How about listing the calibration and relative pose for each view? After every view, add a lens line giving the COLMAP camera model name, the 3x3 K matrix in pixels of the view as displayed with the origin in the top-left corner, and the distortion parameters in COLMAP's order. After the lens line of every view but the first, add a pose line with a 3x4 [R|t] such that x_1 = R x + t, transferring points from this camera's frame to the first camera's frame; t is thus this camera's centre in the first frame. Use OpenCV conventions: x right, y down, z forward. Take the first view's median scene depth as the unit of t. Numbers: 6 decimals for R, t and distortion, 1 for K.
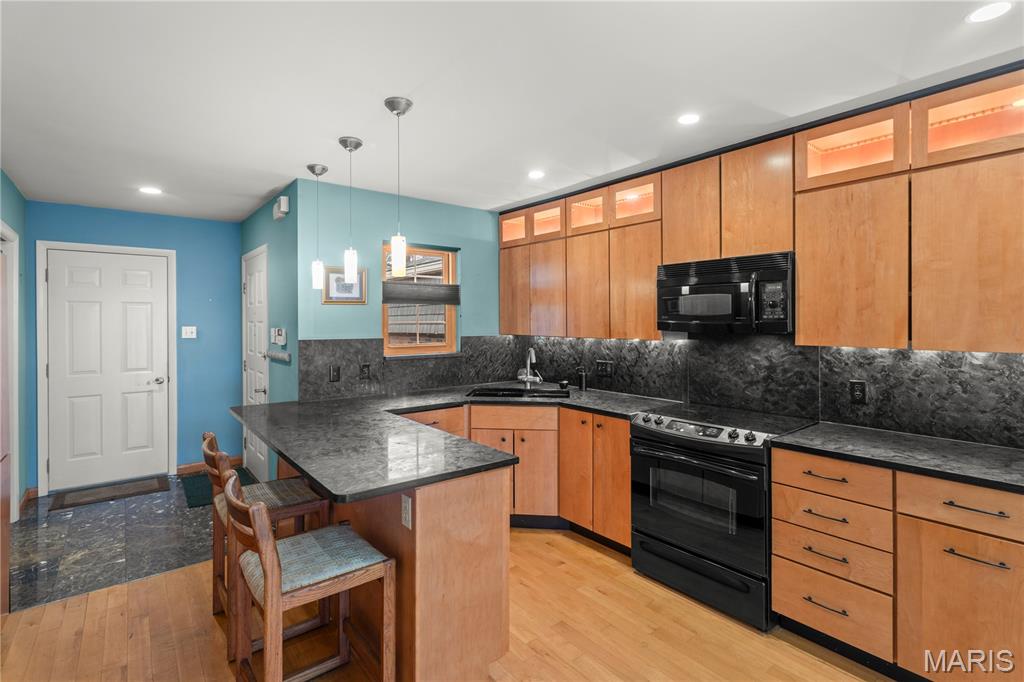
lens RADIAL K [[487.8, 0, 509.6], [0, 487.8, 321.5], [0, 0, 1]] dist [0.002004, 0.000415]
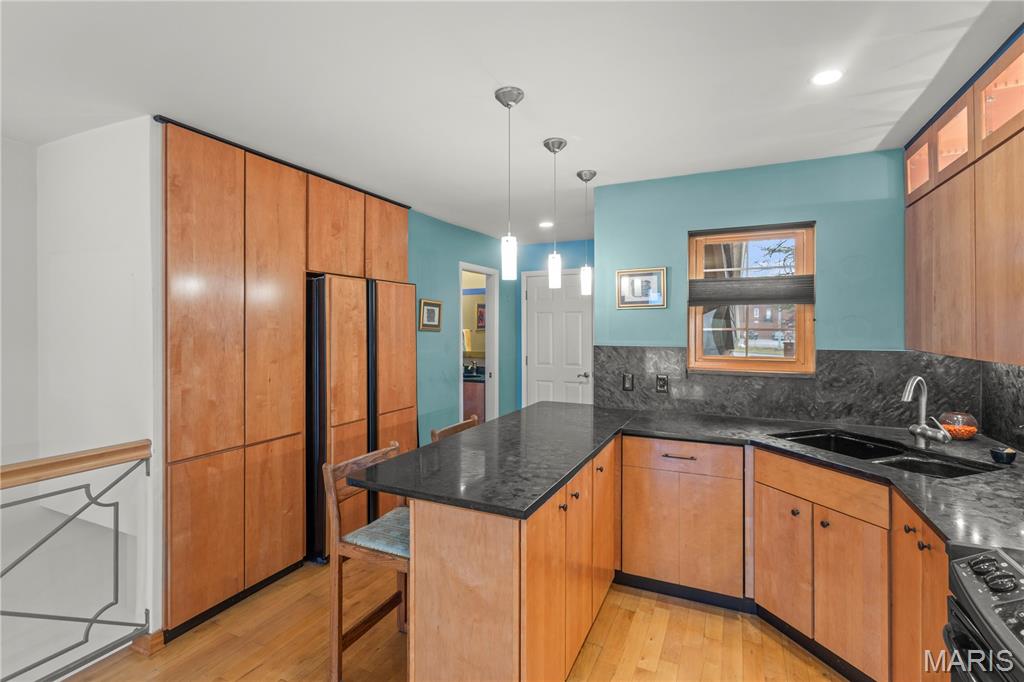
lens RADIAL K [[487.8, 0, 508.0], [0, 487.8, 325.4], [0, 0, 1]] dist [0.002004, 0.000415]
pose [[0.440190, 0.001551, -0.897903, 0.335792], [-0.001996, 0.999998, 0.000749, -0.003142], [0.897903, 0.001463, 0.440192, 0.320112]]
